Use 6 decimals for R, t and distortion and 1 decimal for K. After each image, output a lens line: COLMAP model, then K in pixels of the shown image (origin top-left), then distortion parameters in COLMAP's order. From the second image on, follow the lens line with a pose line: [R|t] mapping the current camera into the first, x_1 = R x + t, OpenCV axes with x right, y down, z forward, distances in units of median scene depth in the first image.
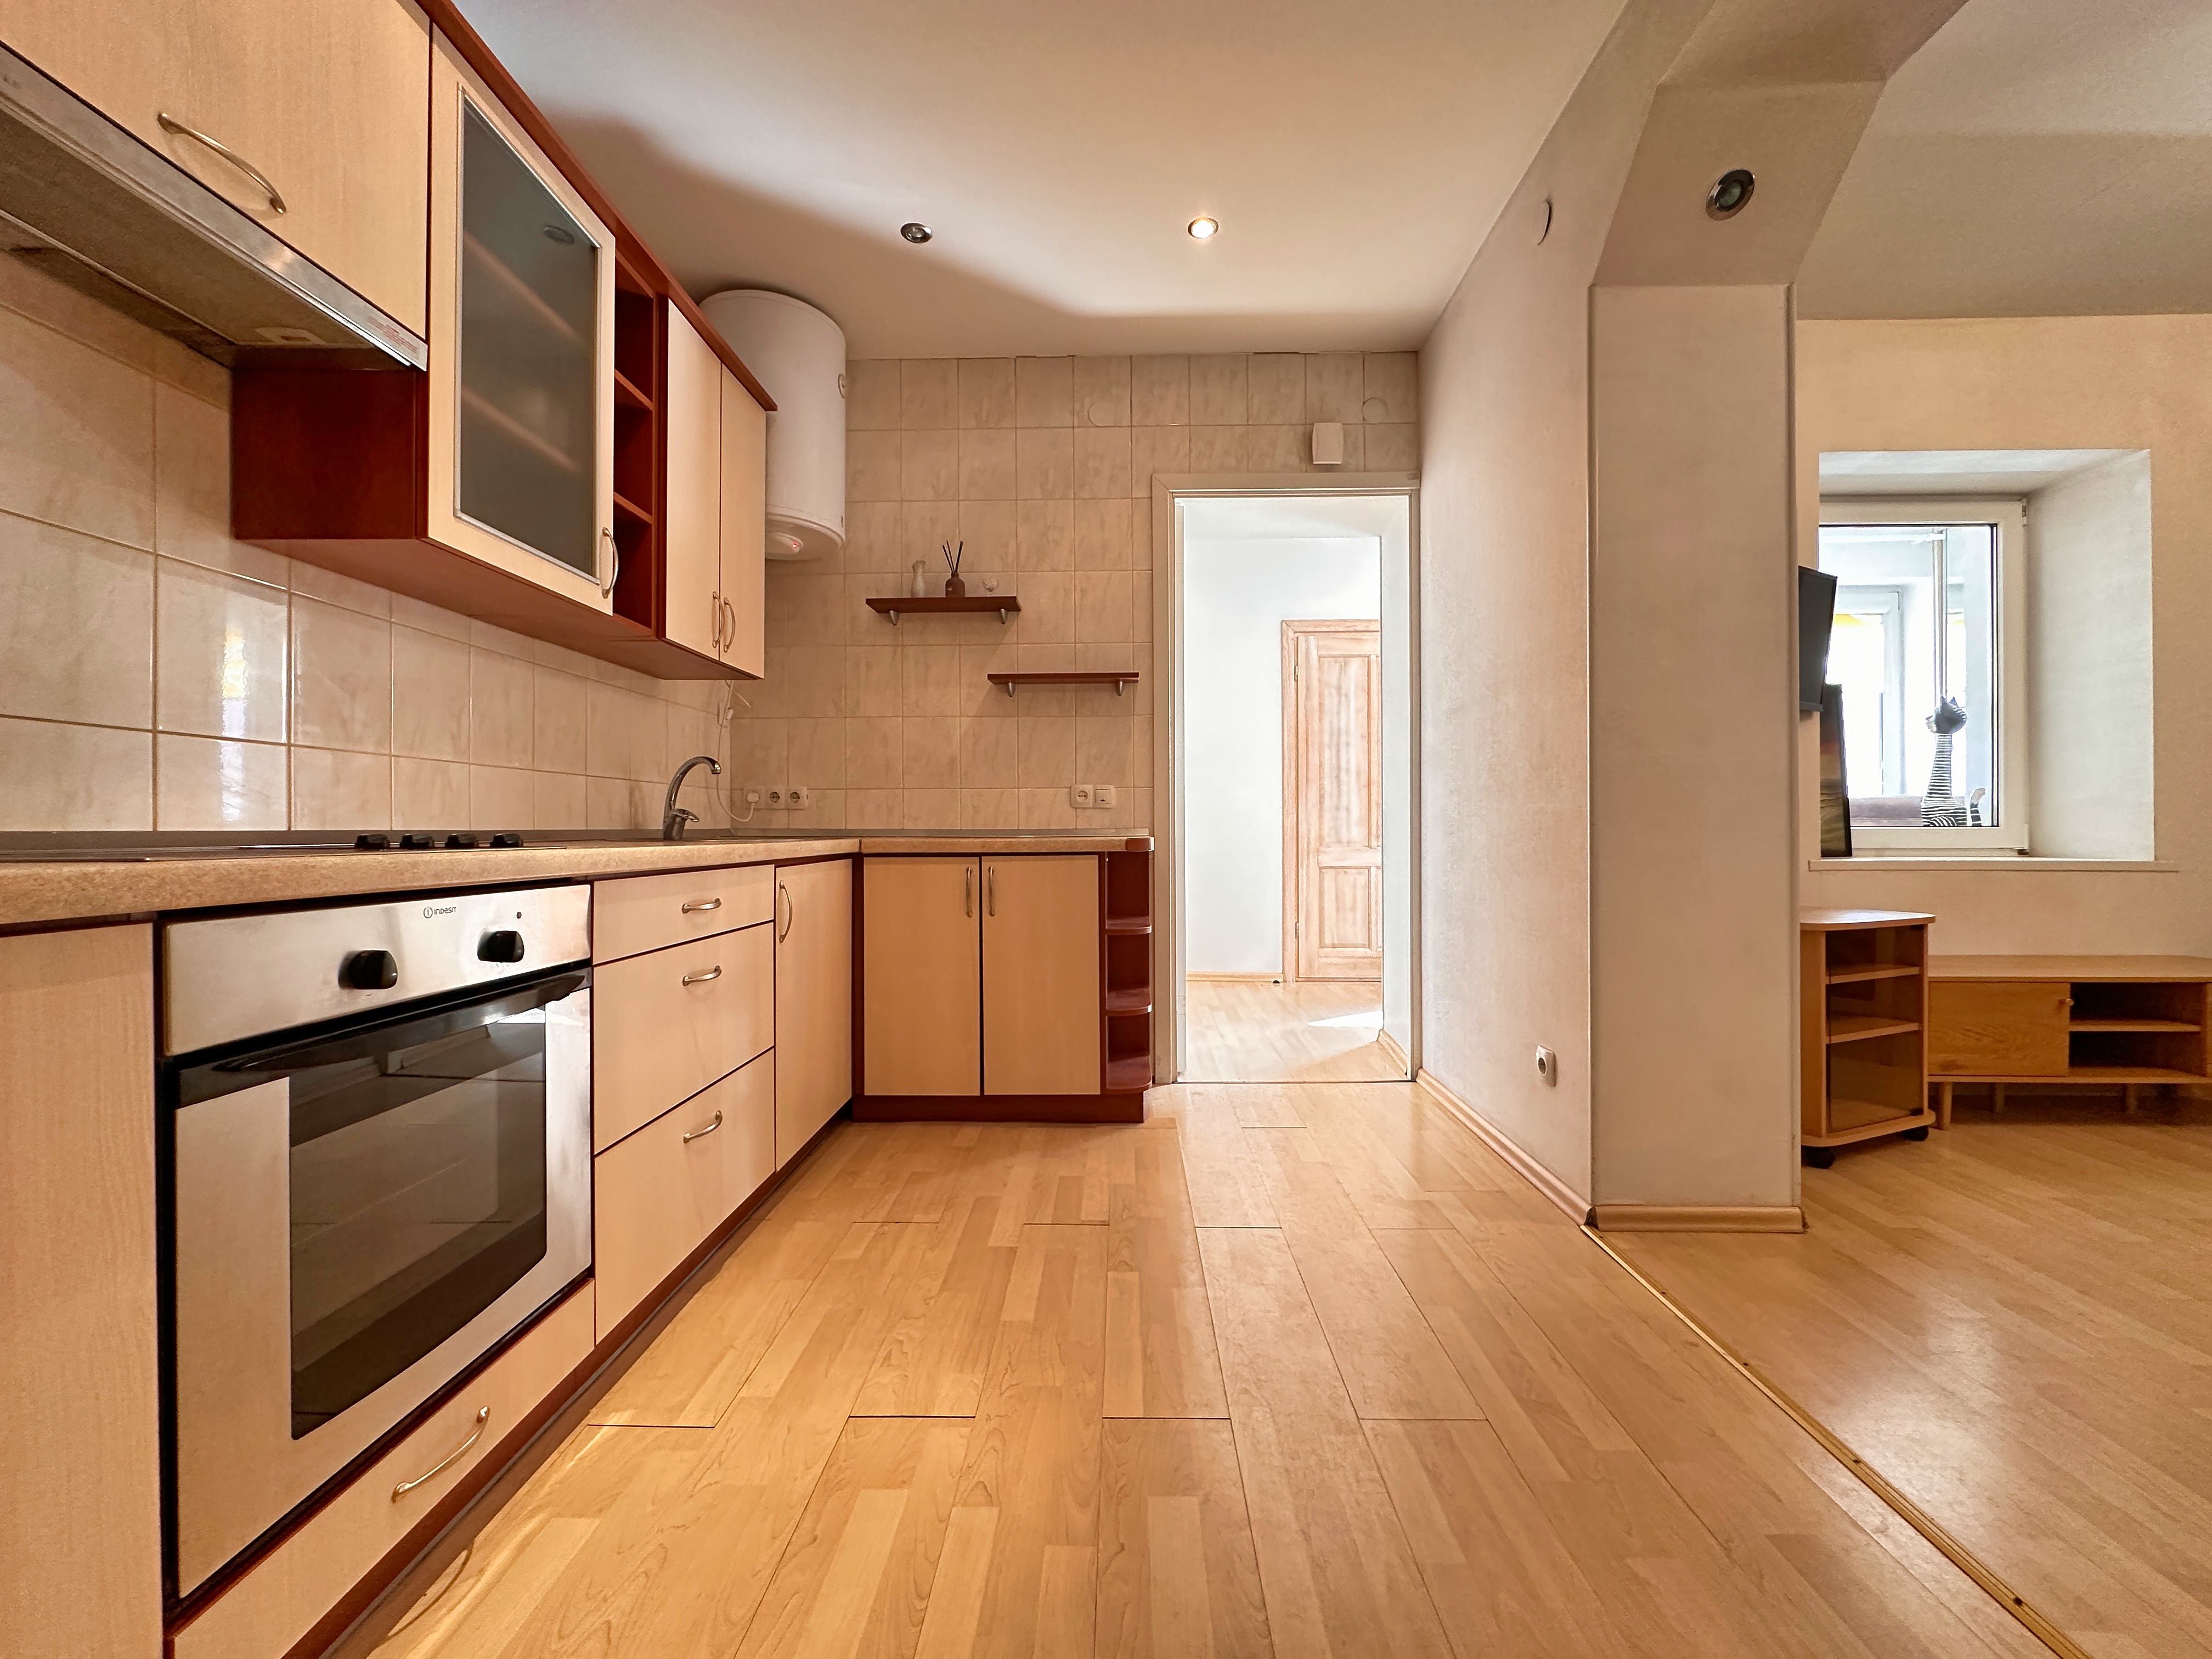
lens RADIAL K [[884.1, 0, 1104.6], [0, 884.1, 830.7], [0, 0, 1]] dist [-0.000933, -0.000187]
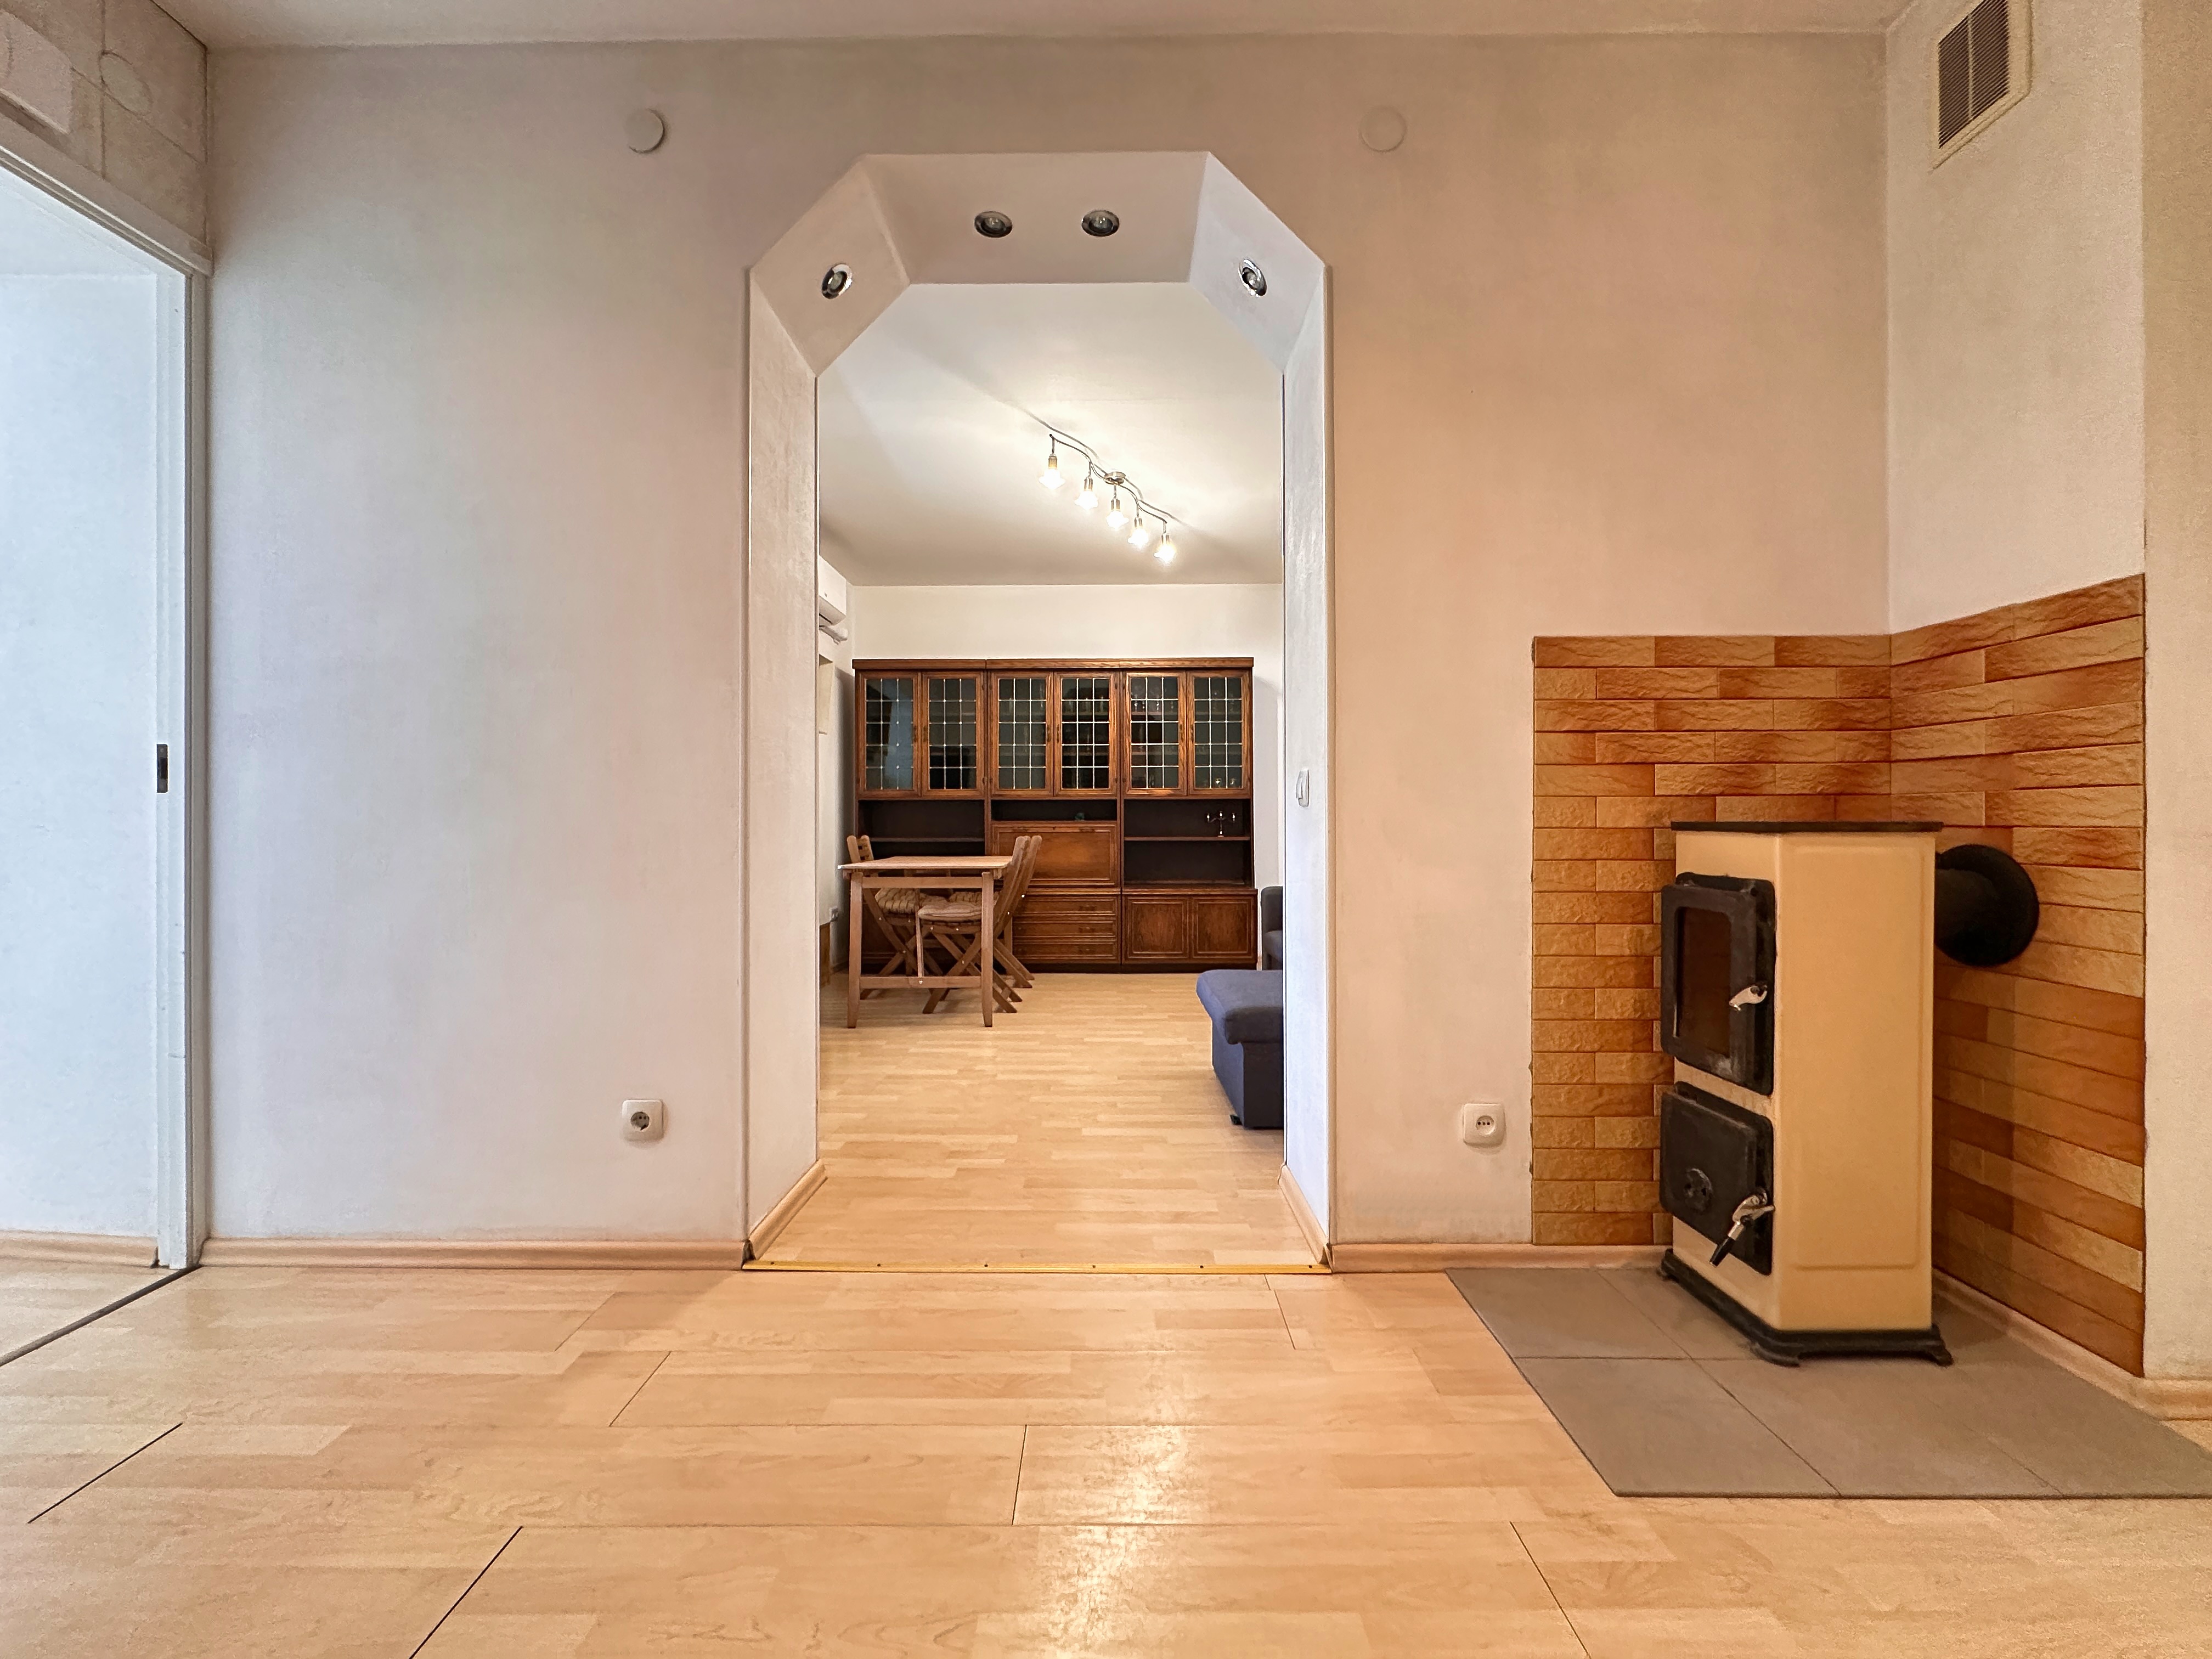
lens RADIAL K [[884.1, 0, 1104.6], [0, 884.1, 830.7], [0, 0, 1]] dist [-0.000933, -0.000187]
pose [[-0.017005, 0.002350, 0.999853, -0.381225], [0.004229, 0.999988, -0.002279, -0.008832], [-0.999846, 0.004190, -0.017015, 0.602408]]
